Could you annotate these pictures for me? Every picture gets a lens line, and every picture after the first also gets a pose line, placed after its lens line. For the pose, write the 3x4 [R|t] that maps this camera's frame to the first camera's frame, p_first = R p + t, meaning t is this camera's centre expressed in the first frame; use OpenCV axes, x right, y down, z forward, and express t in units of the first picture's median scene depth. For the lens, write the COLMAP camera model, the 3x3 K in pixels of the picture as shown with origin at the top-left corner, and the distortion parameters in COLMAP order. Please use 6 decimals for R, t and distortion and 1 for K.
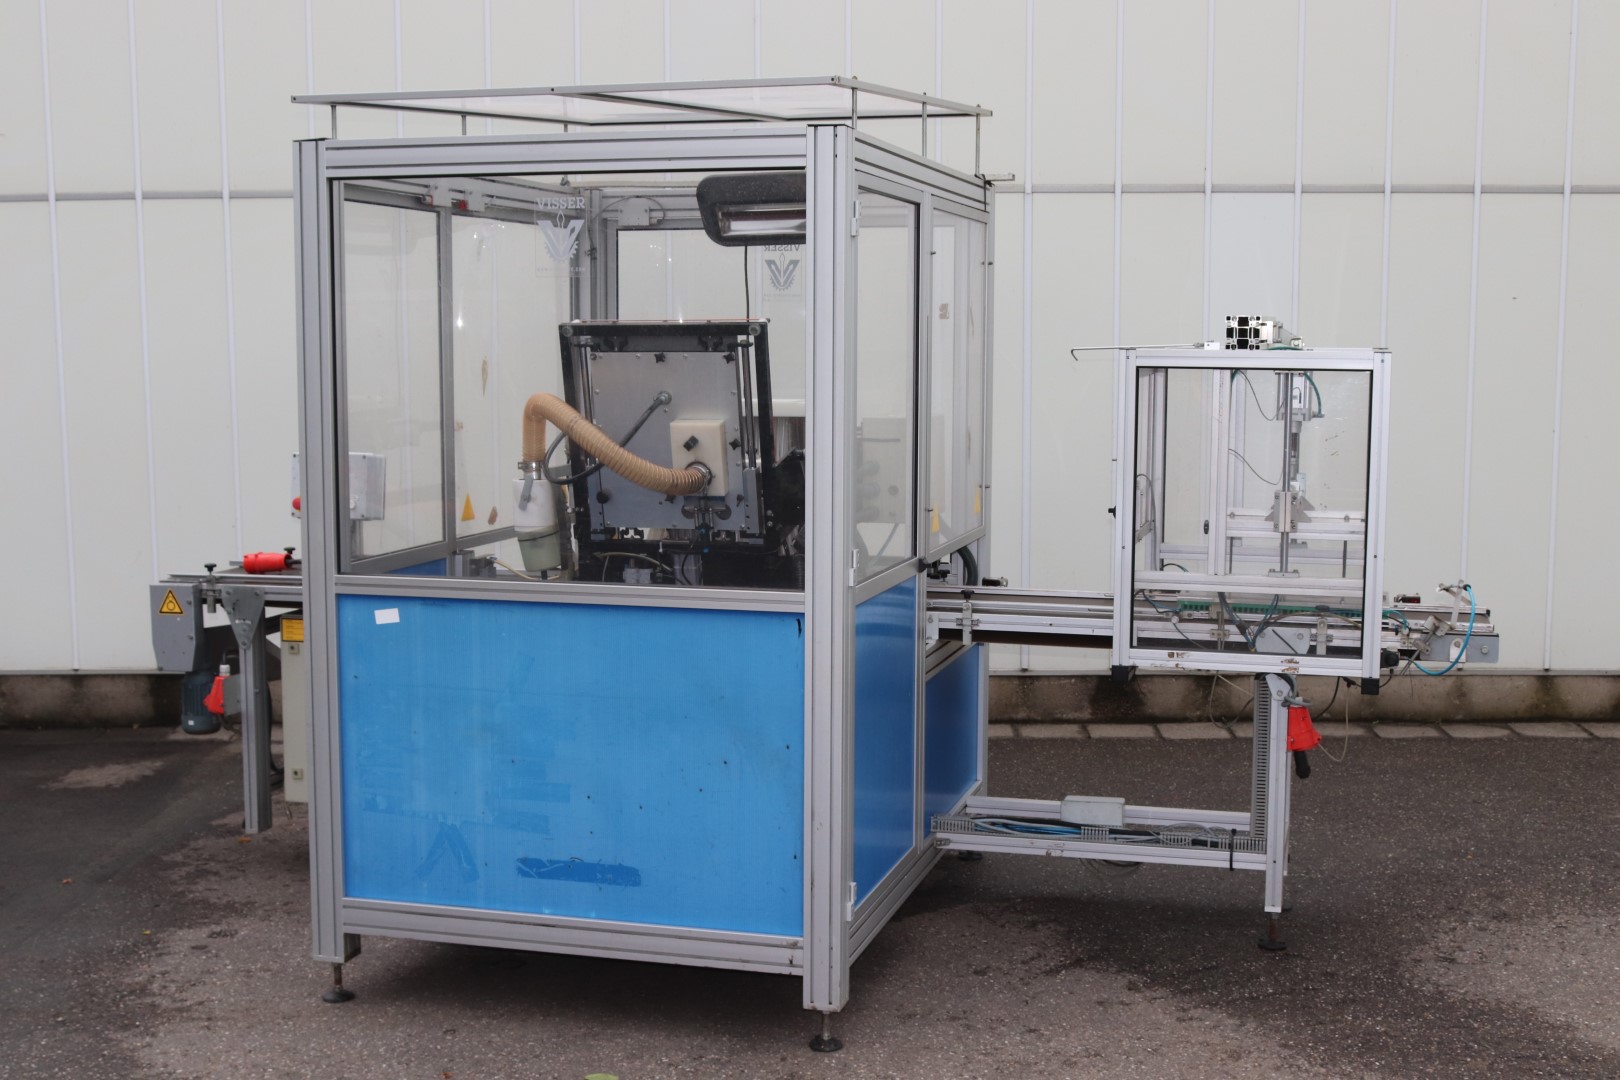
lens RADIAL K [[2005.5, 0, 810.0], [0, 2005.5, 540.0], [0, 0, 1]] dist [-0.076266, 0.022033]
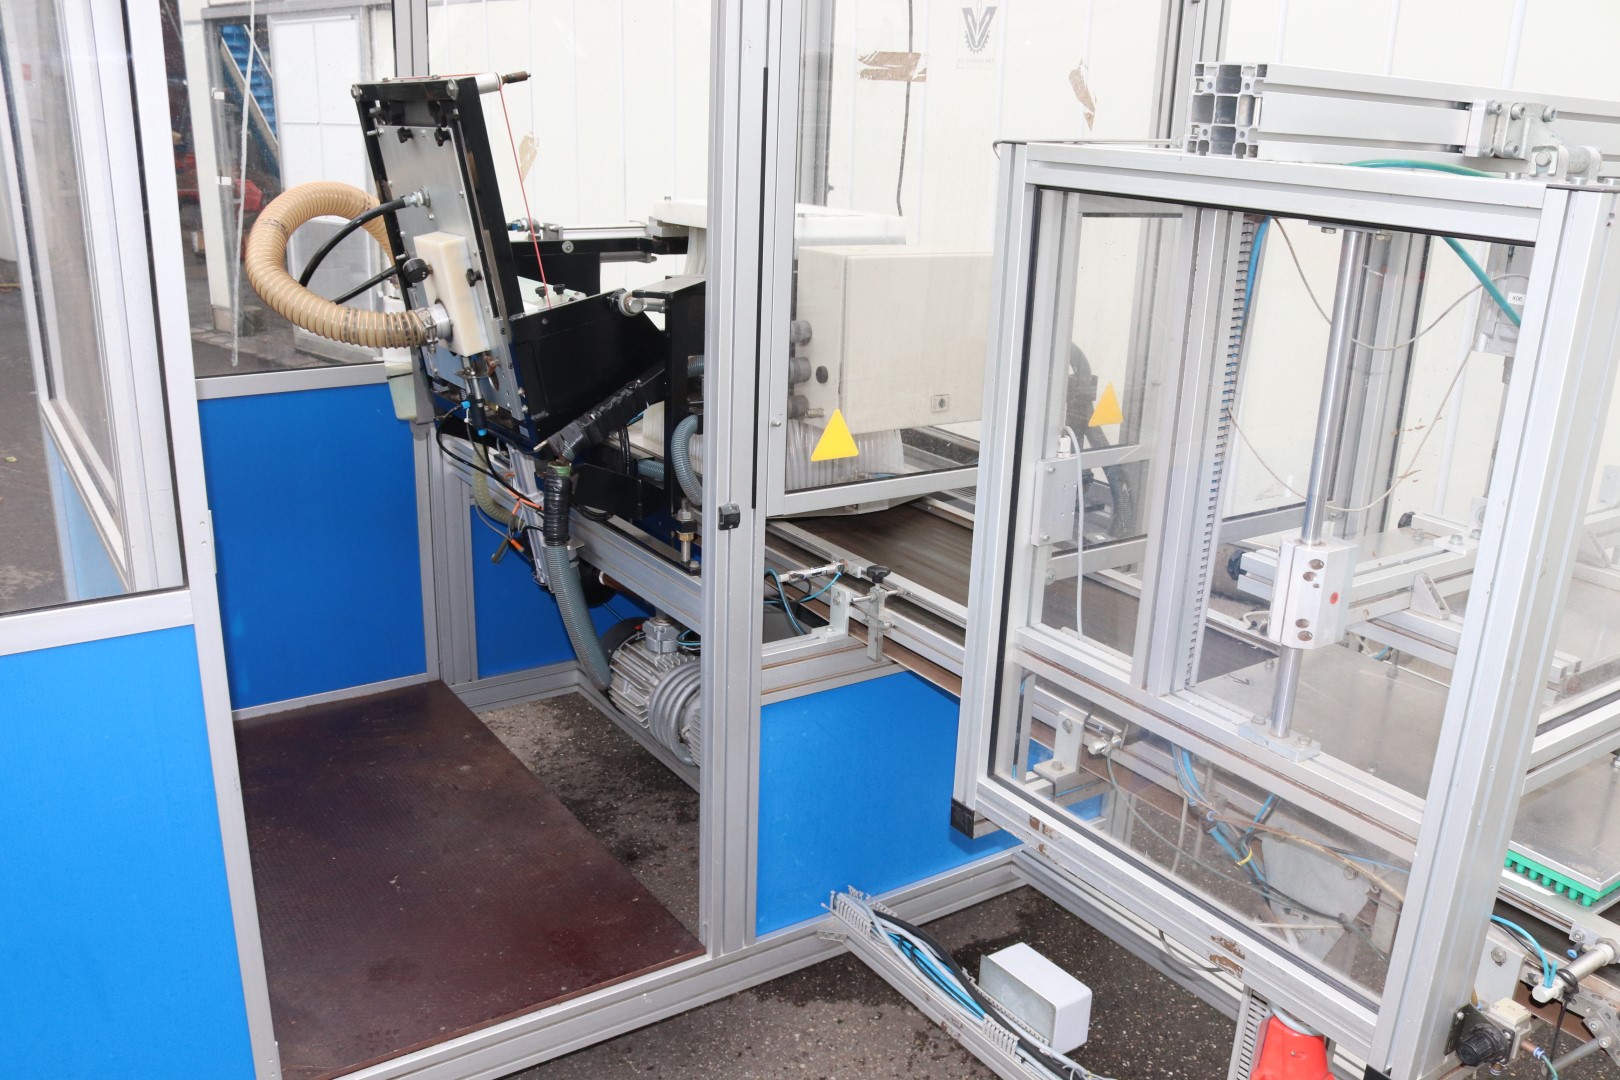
lens RADIAL K [[1341.4, 0, 832.9], [0, 1341.4, 568.9], [0, 0, 1]] dist [-0.161430, 0.131200]
pose [[0.767701, 0.234554, -0.596339, 0.195617], [-0.106493, 0.964361, 0.242211, -0.043333], [0.631898, -0.122440, 0.765319, 0.455427]]
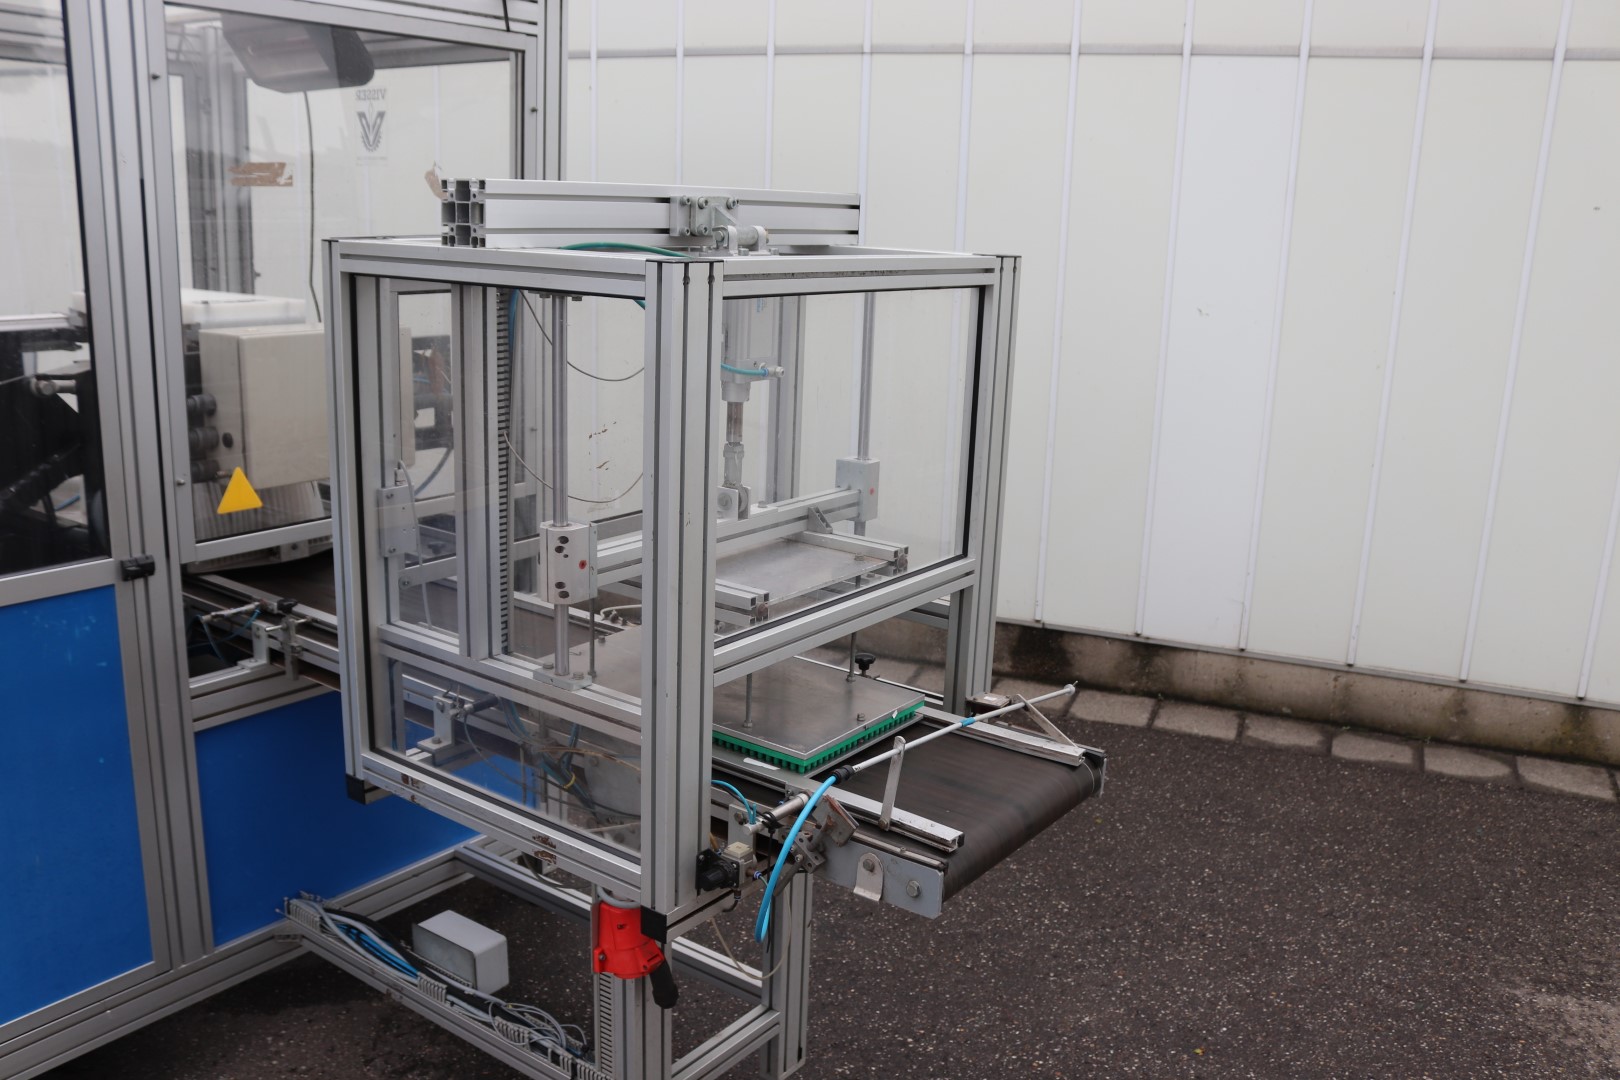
lens RADIAL K [[1369.7, 0, 807.7], [0, 1369.7, 559.9], [0, 0, 1]] dist [-0.152881, 0.123124]
pose [[0.934526, 0.121293, -0.334588, 0.255019], [-0.073111, 0.985509, 0.153057, -0.045328], [0.348305, -0.118573, 0.929852, 0.421892]]
